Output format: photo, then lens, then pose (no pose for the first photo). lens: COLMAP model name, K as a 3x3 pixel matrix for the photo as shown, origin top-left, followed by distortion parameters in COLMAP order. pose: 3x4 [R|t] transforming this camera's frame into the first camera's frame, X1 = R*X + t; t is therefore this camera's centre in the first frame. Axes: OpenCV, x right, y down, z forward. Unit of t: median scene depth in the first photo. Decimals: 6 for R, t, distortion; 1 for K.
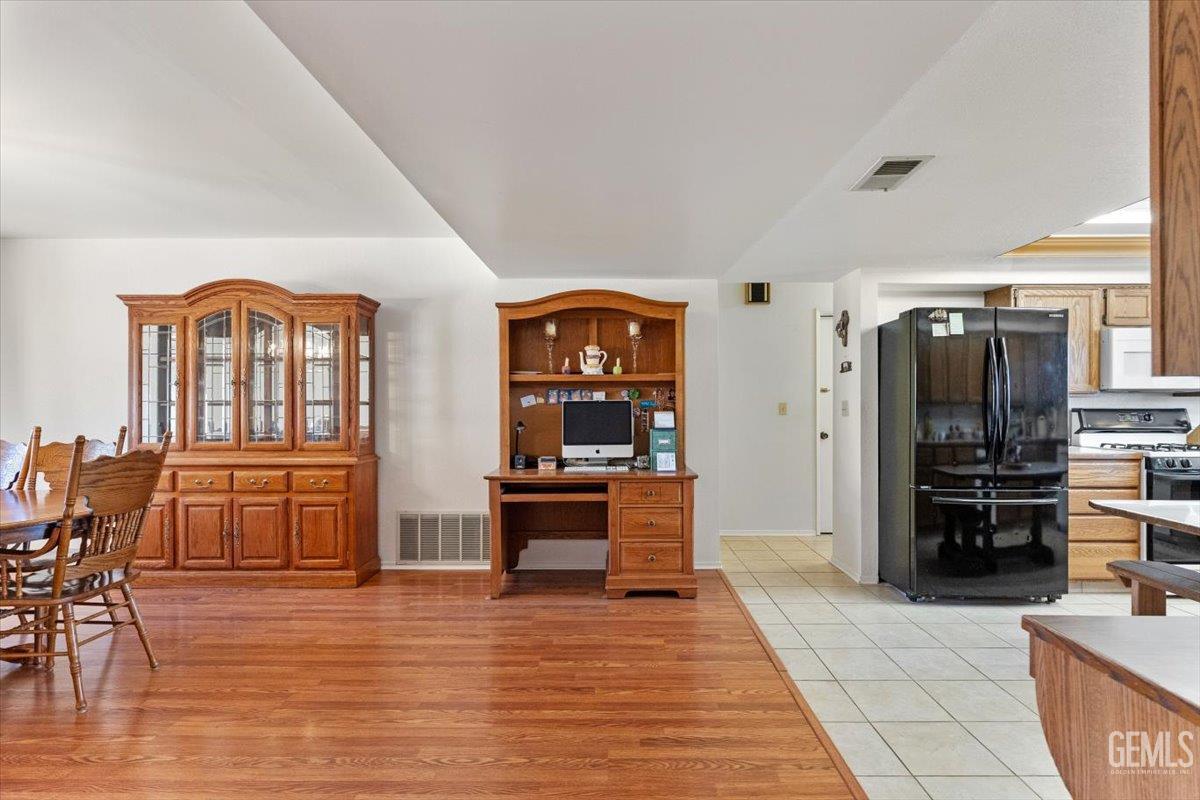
lens RADIAL K [[582.7, 0, 602.0], [0, 582.7, 403.2], [0, 0, 1]] dist [-0.000718, 0.000502]
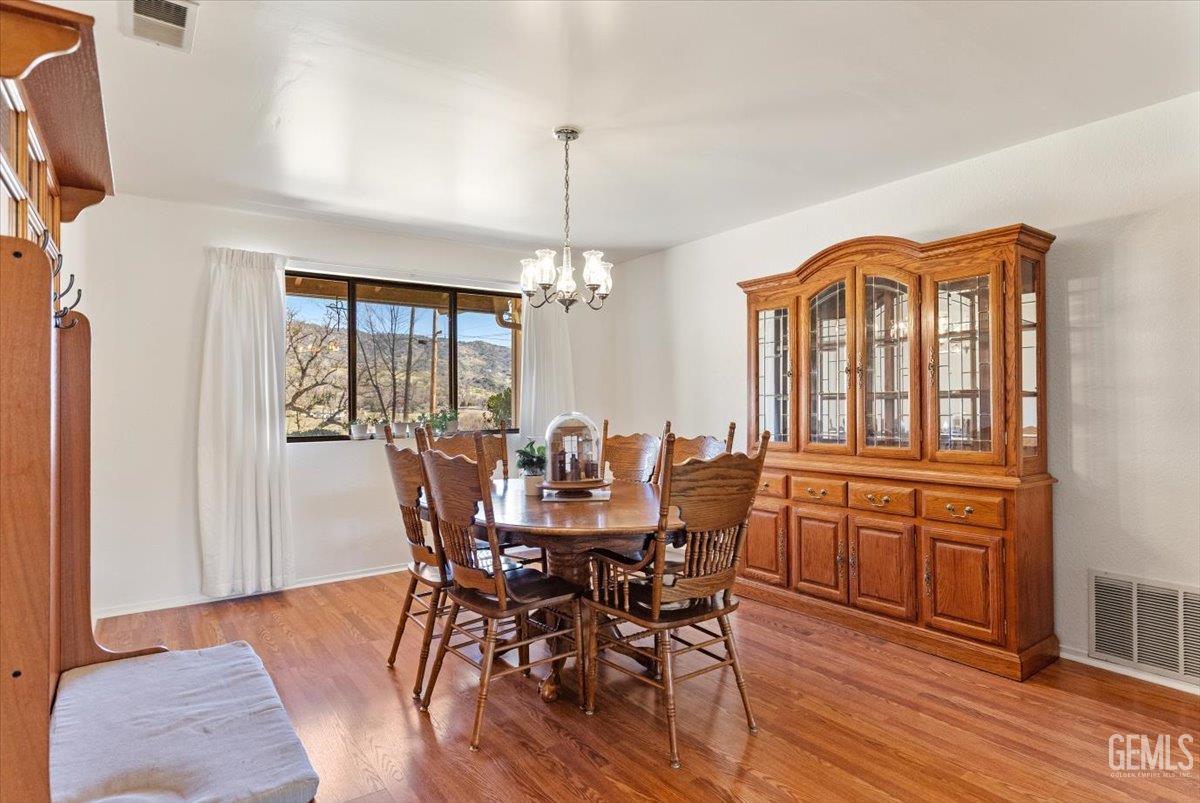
lens RADIAL K [[656.2, 0, 603.9], [0, 656.2, 403.5], [0, 0, 1]] dist [-0.000326, -0.000284]
pose [[0.592024, -0.003058, -0.805914, -0.108300], [0.008163, 0.999964, 0.002203, 0.005673], [0.805879, -0.007883, 0.592028, 0.201845]]
